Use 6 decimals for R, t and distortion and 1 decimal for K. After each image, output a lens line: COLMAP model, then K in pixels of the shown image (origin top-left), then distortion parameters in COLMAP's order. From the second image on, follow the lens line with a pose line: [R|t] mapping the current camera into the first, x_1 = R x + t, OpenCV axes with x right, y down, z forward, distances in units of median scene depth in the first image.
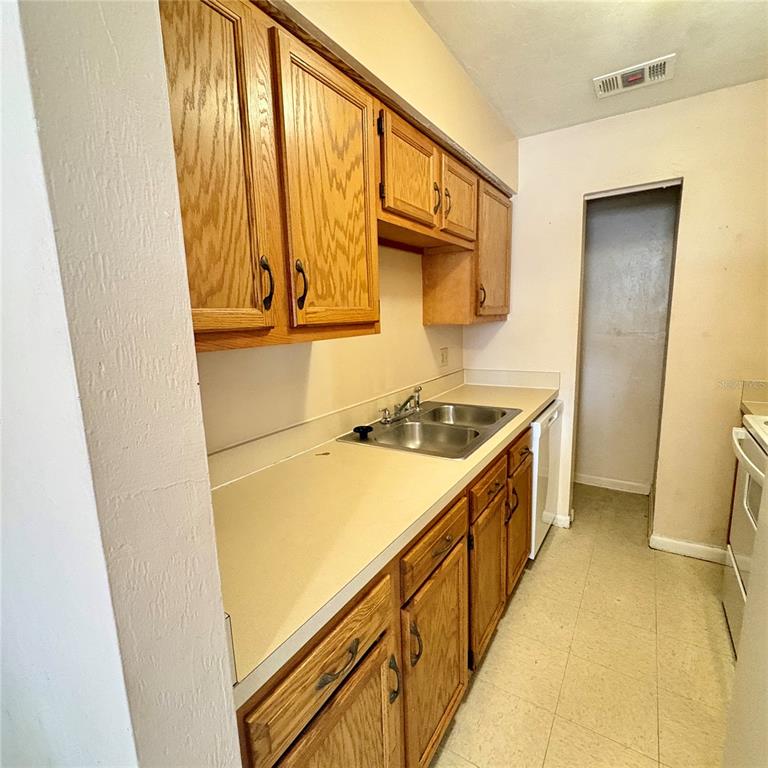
lens RADIAL K [[407.4, 0, 379.7], [0, 407.4, 384.1], [0, 0, 1]] dist [-0.000959, 0.001956]
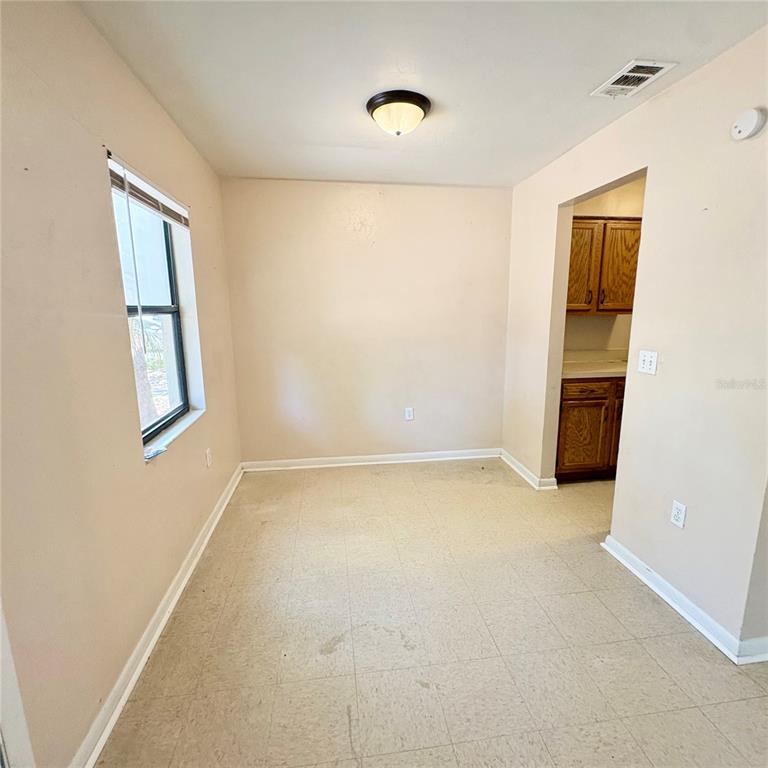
lens RADIAL K [[407.4, 0, 380.9], [0, 407.4, 380.6], [0, 0, 1]] dist [-0.000959, 0.001956]
pose [[0.661714, 0.166238, -0.731095, 1.089820], [-0.138839, 0.985414, 0.098403, 0.328764], [0.736790, 0.036390, 0.675142, -2.394409]]
